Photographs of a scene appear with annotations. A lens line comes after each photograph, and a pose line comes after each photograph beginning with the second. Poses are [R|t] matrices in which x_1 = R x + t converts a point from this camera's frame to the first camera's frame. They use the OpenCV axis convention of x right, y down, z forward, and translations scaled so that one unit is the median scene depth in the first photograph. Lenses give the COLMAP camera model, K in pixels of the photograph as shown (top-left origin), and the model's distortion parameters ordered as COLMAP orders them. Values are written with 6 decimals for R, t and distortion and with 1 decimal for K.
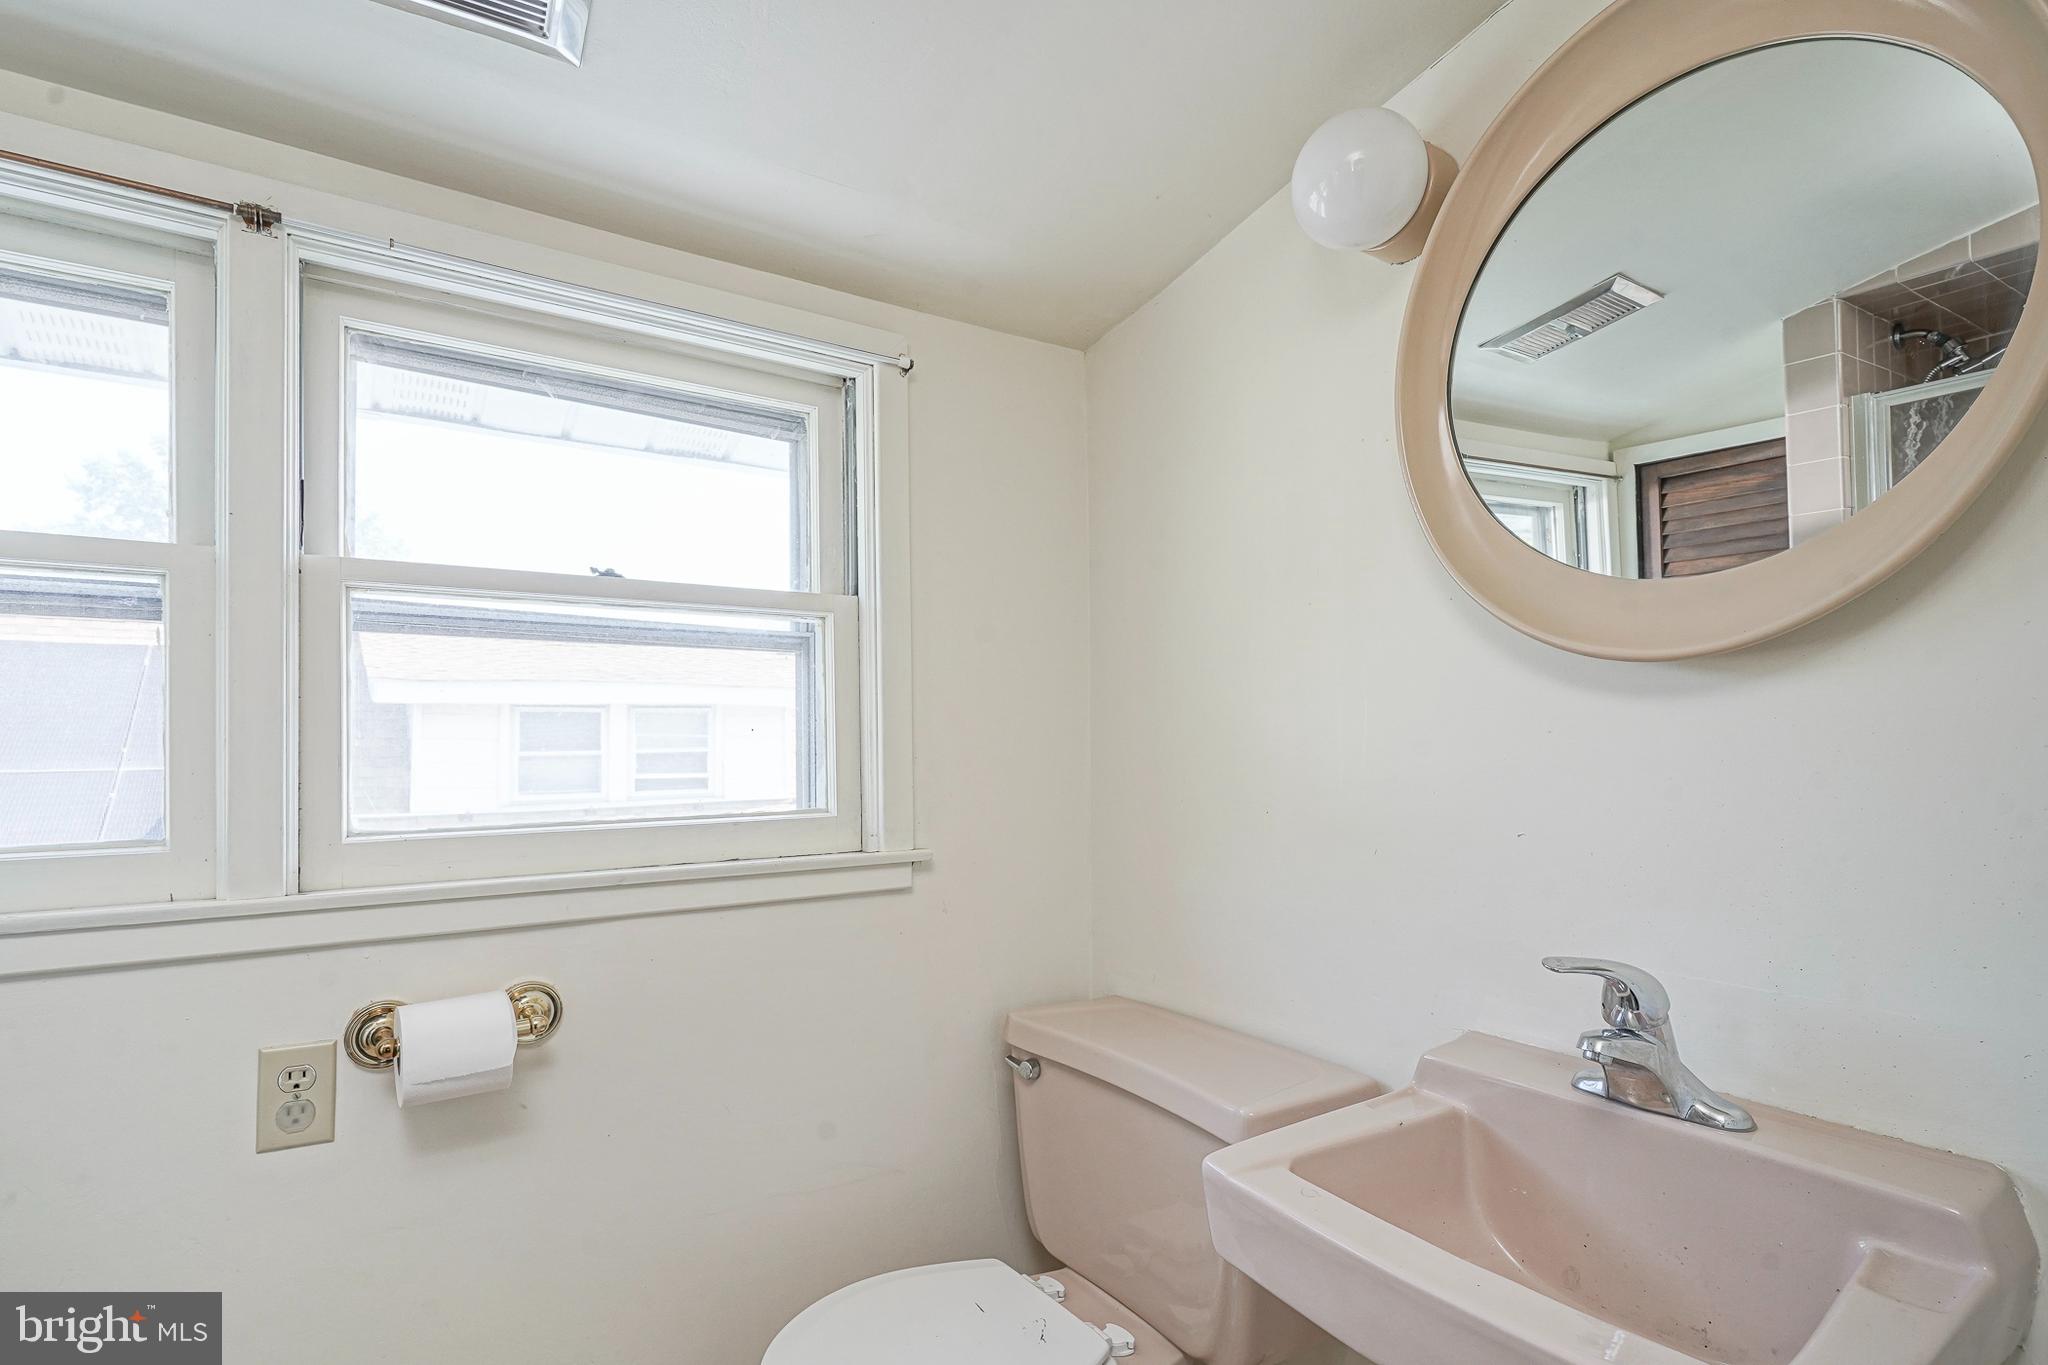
lens RADIAL K [[988.2, 0, 1030.0], [0, 988.2, 724.1], [0, 0, 1]] dist [-0.004519, -0.000250]
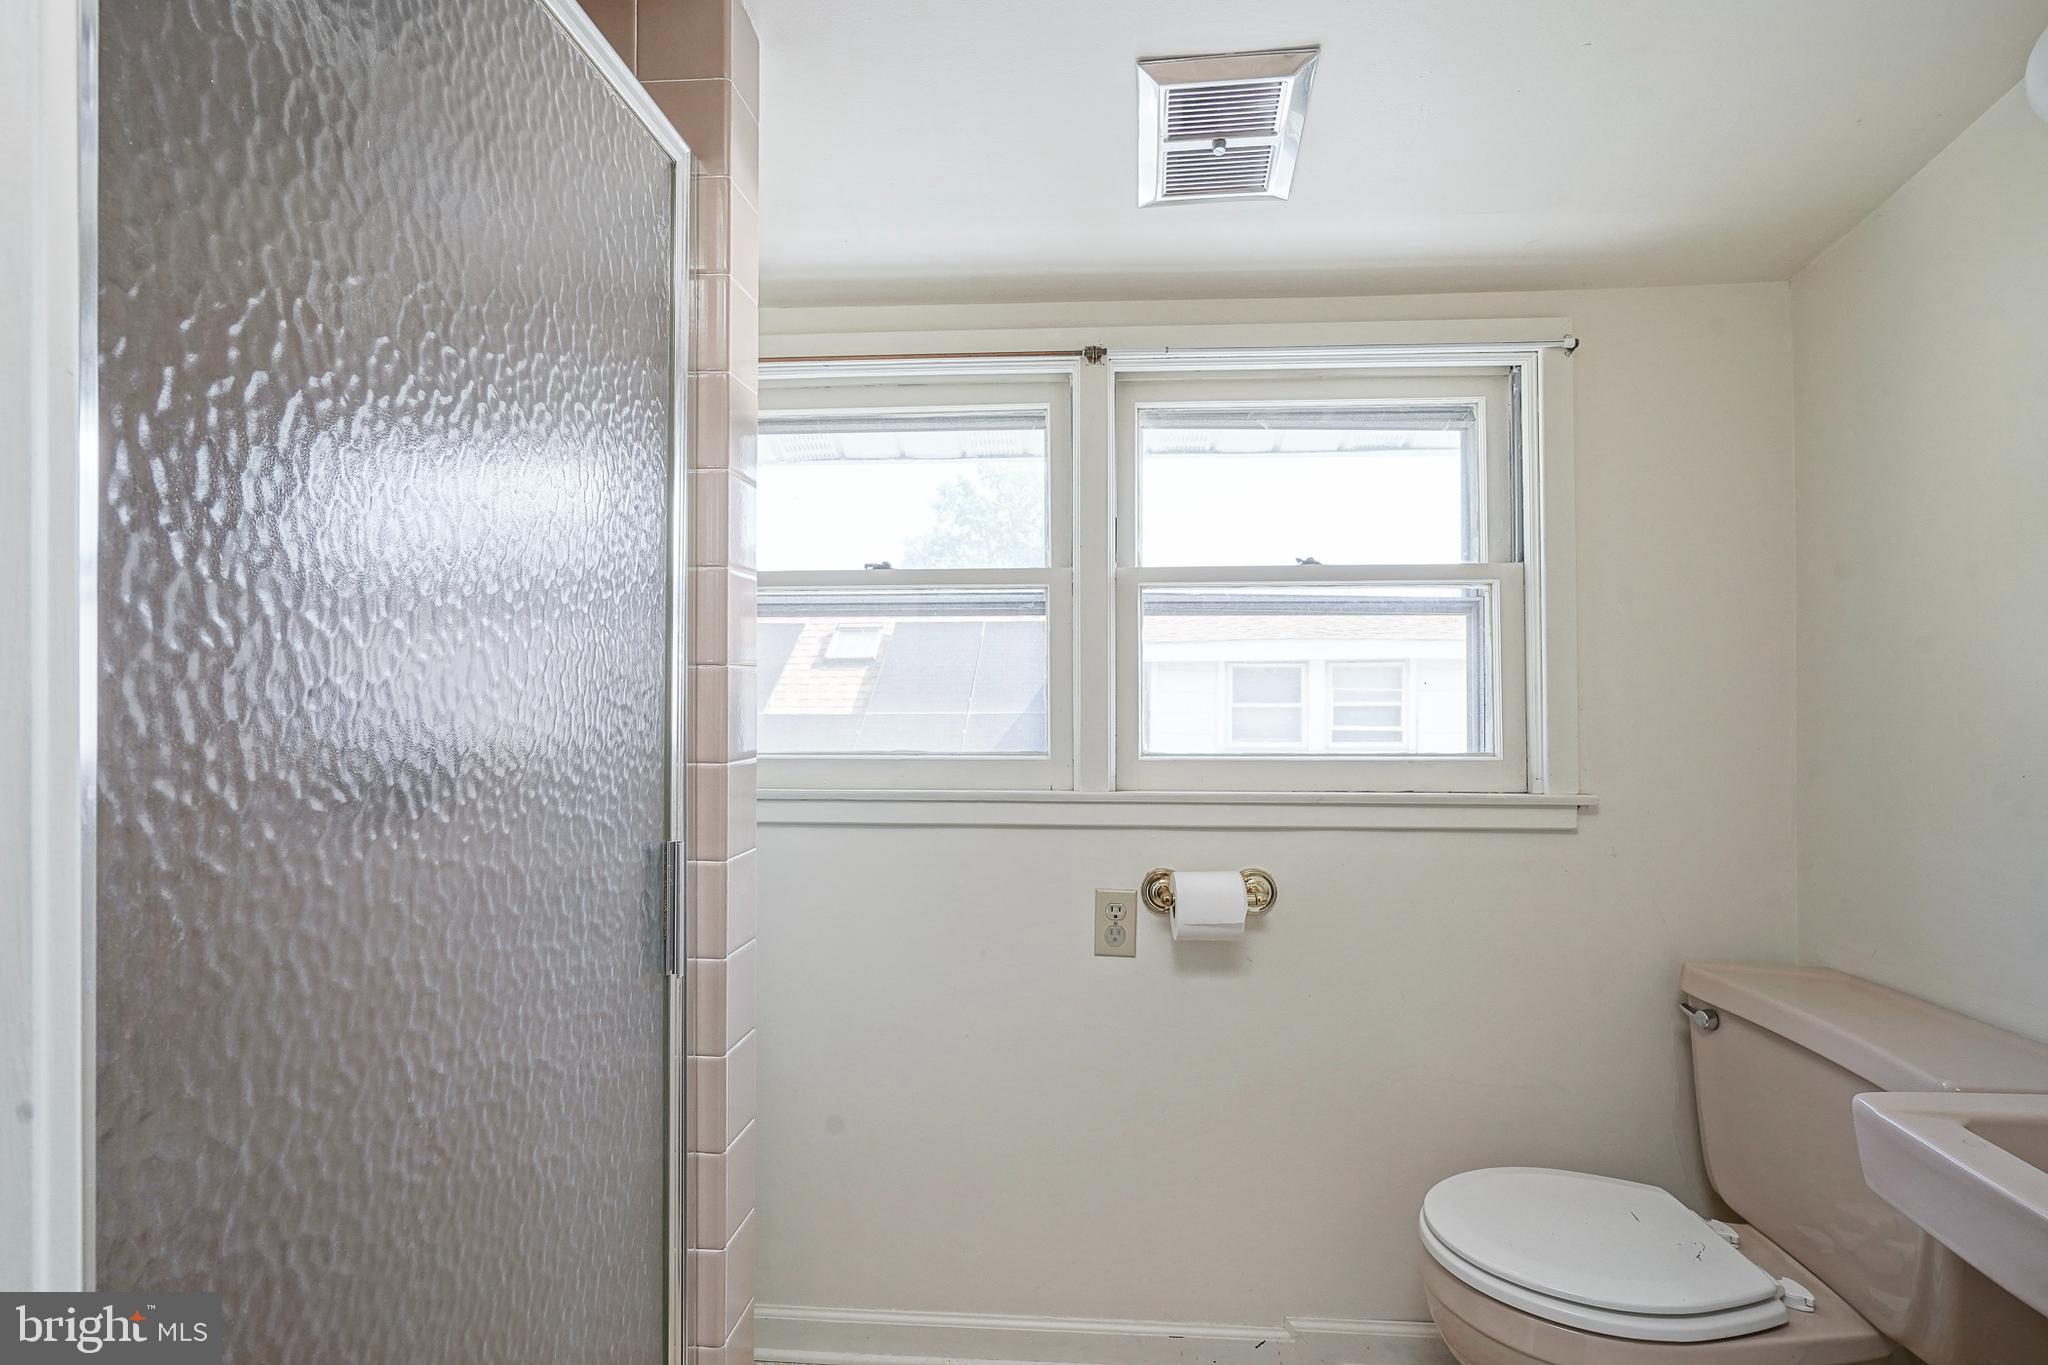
lens RADIAL K [[973.7, 0, 1050.5], [0, 973.7, 681.1], [0, 0, 1]] dist [-0.012743, 0.004581]
pose [[0.788597, -0.001009, -0.614910, 0.081401], [0.002915, 0.999994, 0.002097, -0.000578], [0.614904, -0.003446, 0.788595, -0.196798]]
